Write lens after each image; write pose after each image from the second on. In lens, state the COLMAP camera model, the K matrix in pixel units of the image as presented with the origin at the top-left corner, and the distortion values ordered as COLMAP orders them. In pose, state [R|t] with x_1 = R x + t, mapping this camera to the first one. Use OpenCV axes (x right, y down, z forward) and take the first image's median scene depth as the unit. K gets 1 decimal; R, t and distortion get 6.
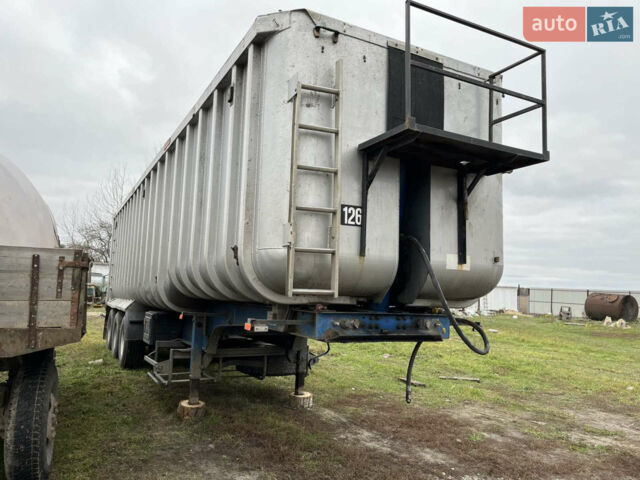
lens RADIAL K [[483.7, 0, 320.0], [0, 483.7, 240.0], [0, 0, 1]] dist [0.073163, -0.111799]
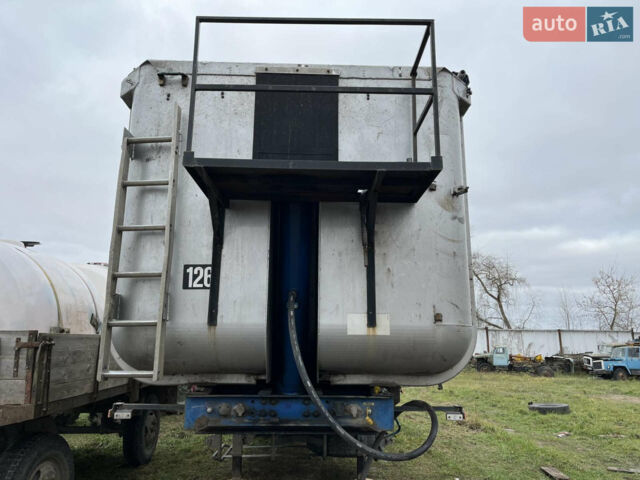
lens RADIAL K [[483.7, 0, 320.0], [0, 483.7, 240.0], [0, 0, 1]] dist [0.073163, -0.111799]
pose [[0.895144, -0.122757, -0.428542, 0.583016], [0.072423, 0.988612, -0.131912, 0.011603], [0.439855, 0.087044, 0.893841, 0.320781]]
